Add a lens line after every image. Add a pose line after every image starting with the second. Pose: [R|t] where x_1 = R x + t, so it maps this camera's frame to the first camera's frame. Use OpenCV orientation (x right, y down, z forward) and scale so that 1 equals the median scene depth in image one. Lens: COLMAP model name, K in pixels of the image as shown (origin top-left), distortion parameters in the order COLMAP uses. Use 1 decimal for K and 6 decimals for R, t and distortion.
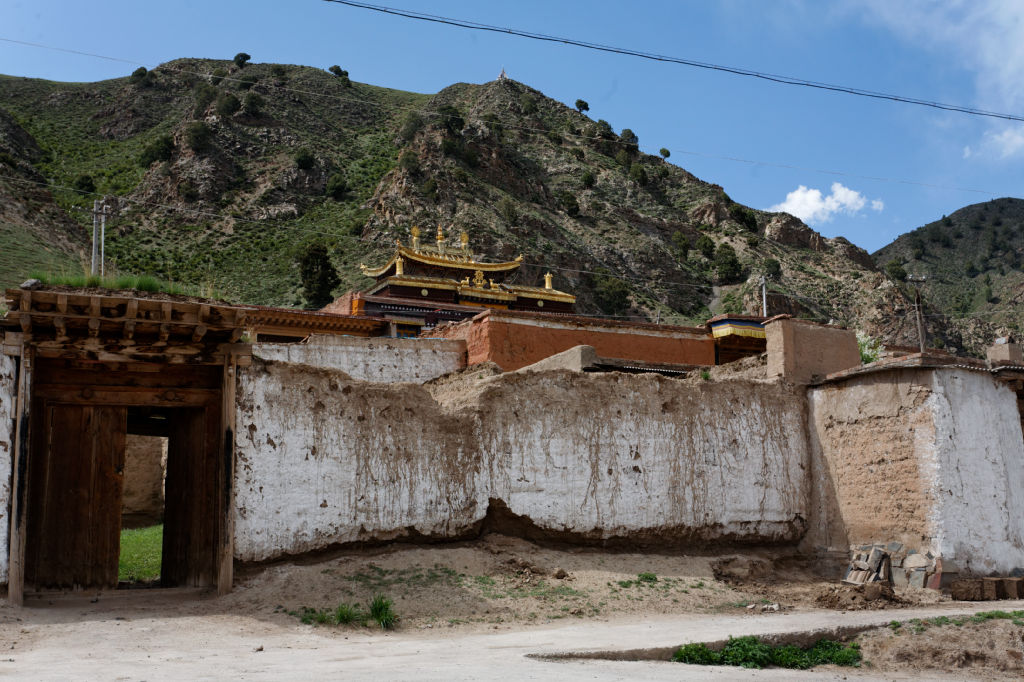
lens RADIAL K [[1120.5, 0, 512.0], [0, 1120.5, 341.0], [0, 0, 1]] dist [-0.011070, 0.042920]
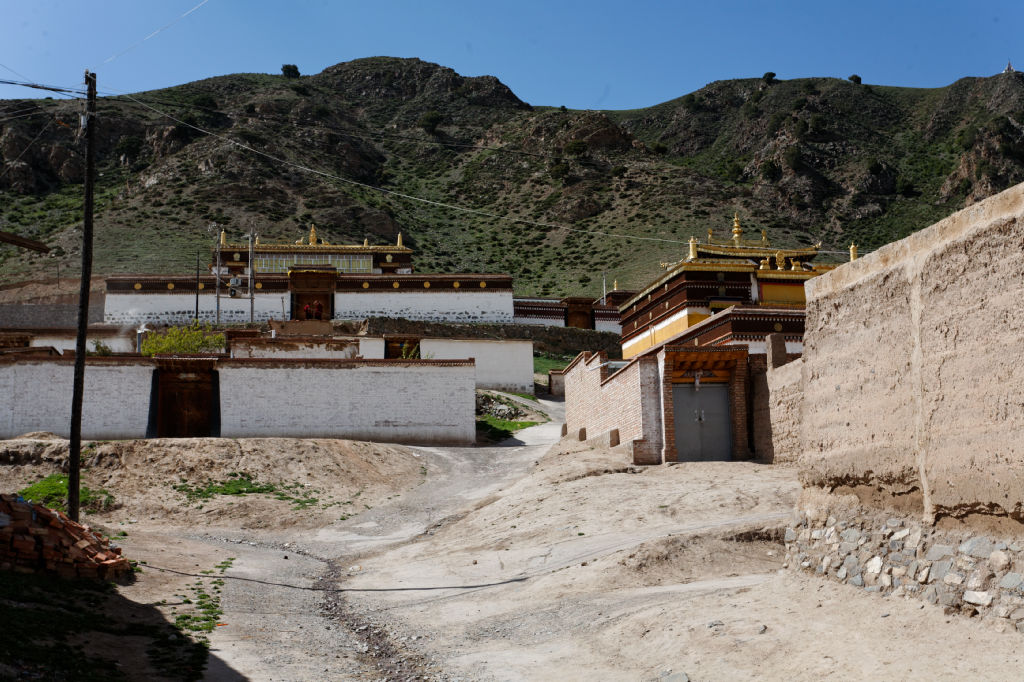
lens RADIAL K [[1120.5, 0, 512.0], [0, 1120.5, 341.0], [0, 0, 1]] dist [-0.011070, 0.042920]
pose [[0.945159, -0.049436, -0.322847, -0.162871], [0.064500, 0.997264, 0.036121, -0.031922], [0.320178, -0.054964, 0.945761, -0.357723]]
